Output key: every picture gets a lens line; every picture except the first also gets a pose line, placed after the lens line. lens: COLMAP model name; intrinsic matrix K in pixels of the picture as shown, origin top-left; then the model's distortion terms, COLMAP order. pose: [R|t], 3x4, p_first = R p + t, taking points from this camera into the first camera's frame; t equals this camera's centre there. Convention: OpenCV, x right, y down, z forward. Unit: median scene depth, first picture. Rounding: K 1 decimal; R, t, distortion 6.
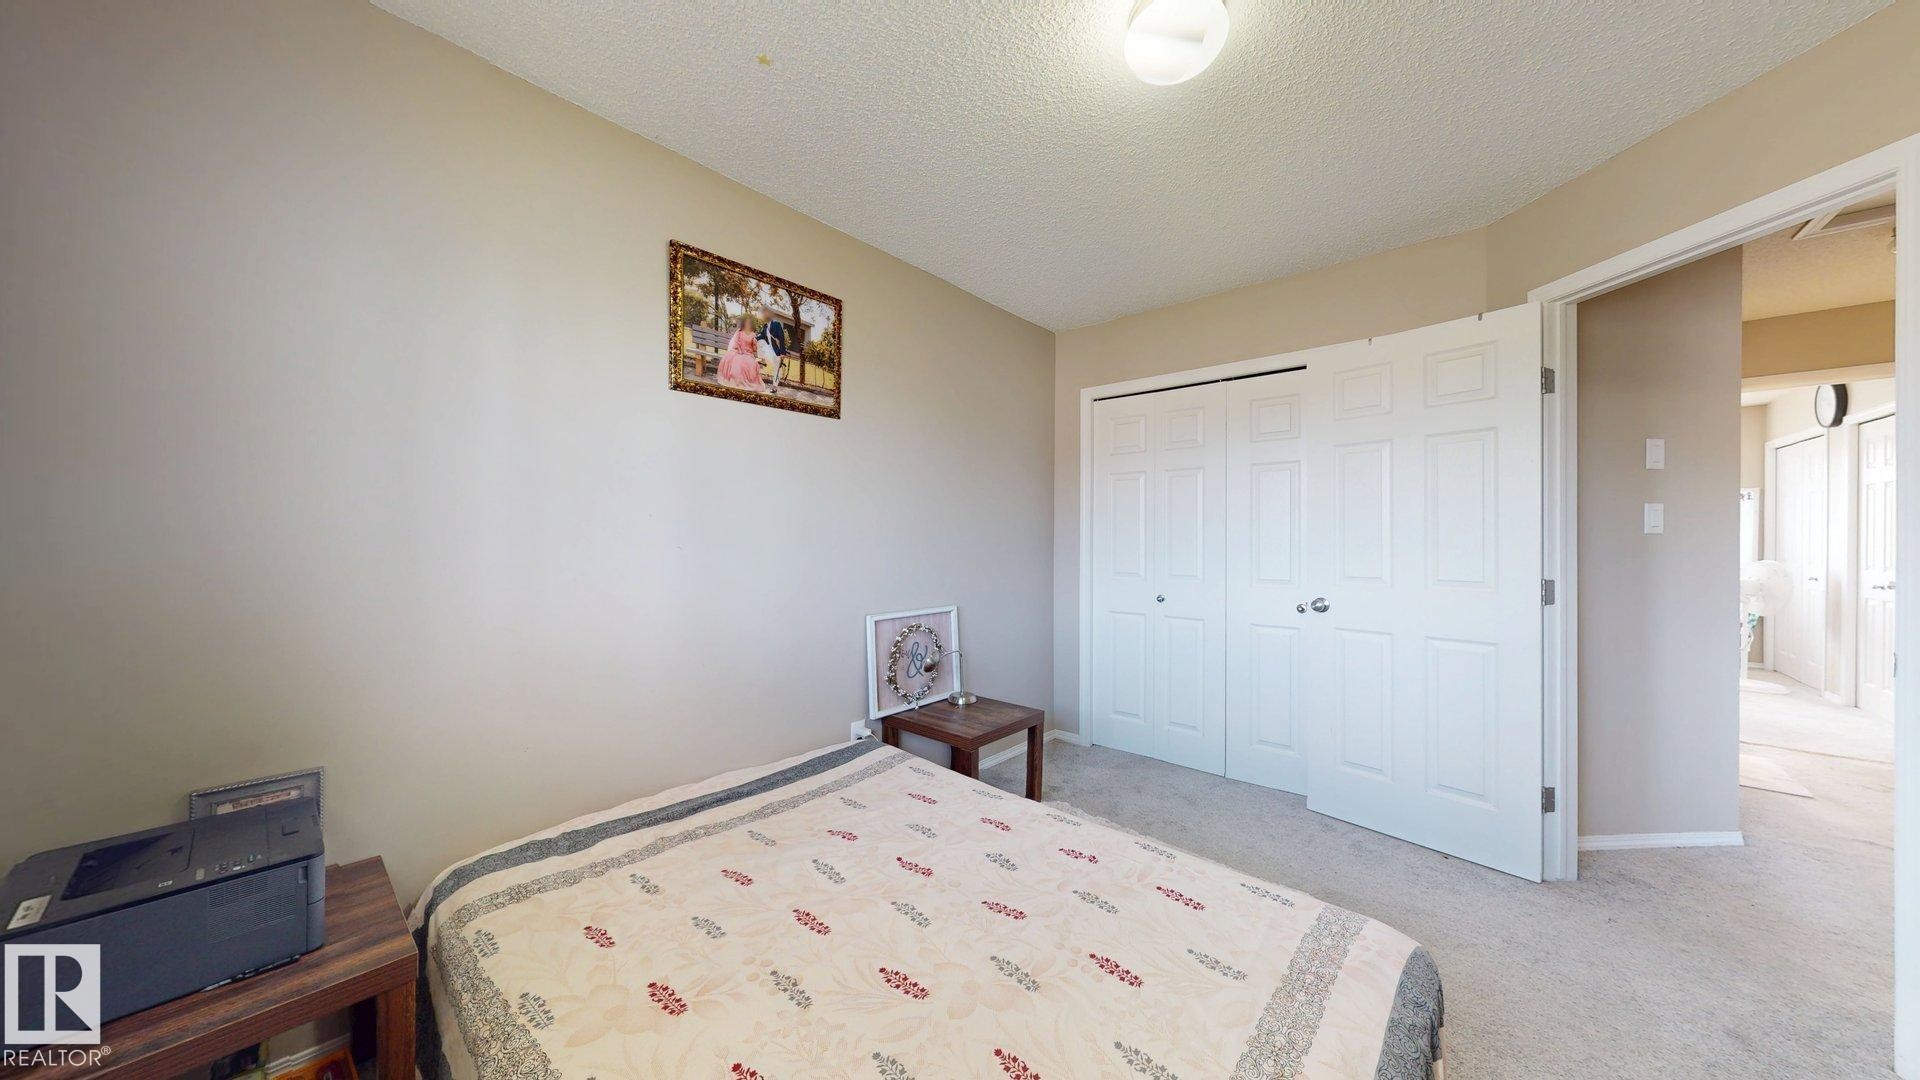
lens RADIAL K [[607.9, 0, 959.9], [0, 607.9, 542.0], [0, 0, 1]] dist [0.001195, -0.000063]
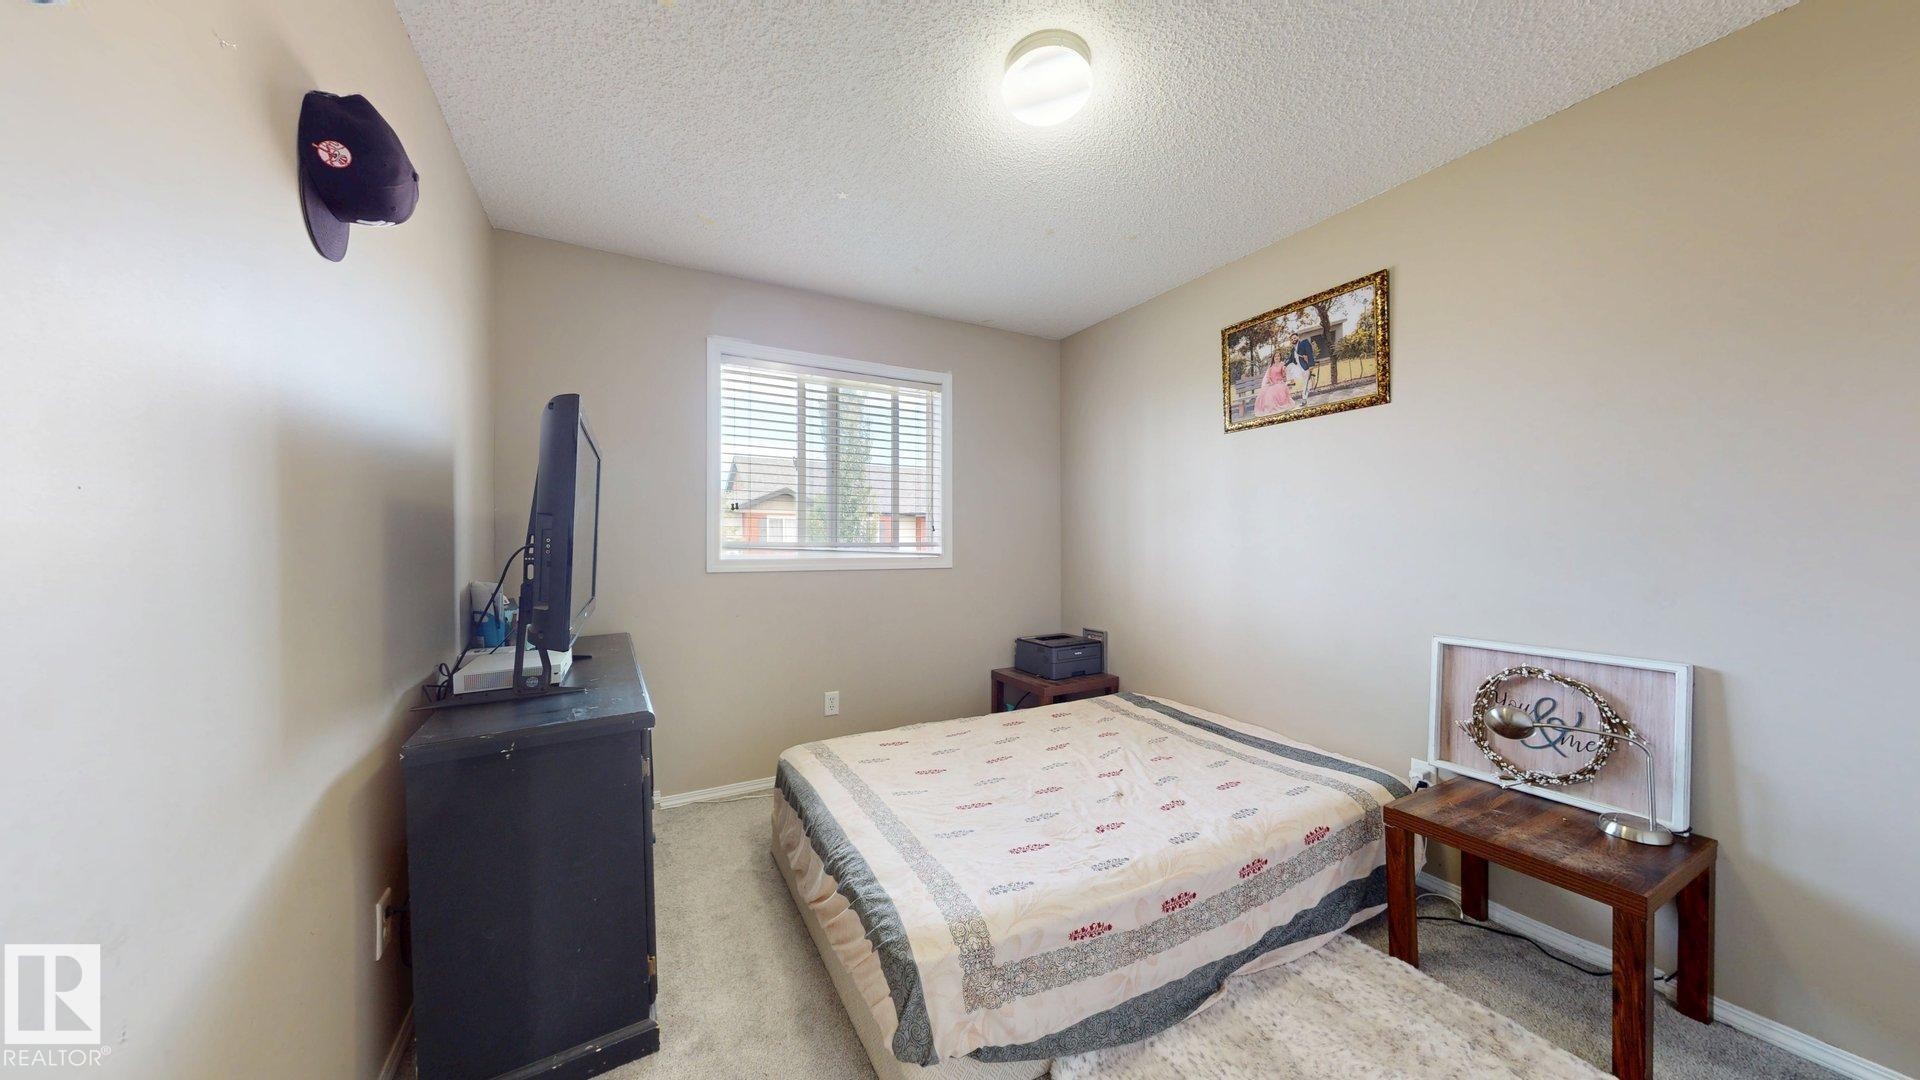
lens RADIAL K [[607.9, 0, 959.9], [0, 607.9, 542.0], [0, 0, 1]] dist [0.001195, -0.000063]
pose [[-0.345902, 0.002940, -0.938266, 0.953003], [-0.003996, 0.999981, 0.004607, -0.002392], [0.938262, 0.005343, -0.345884, 0.814166]]
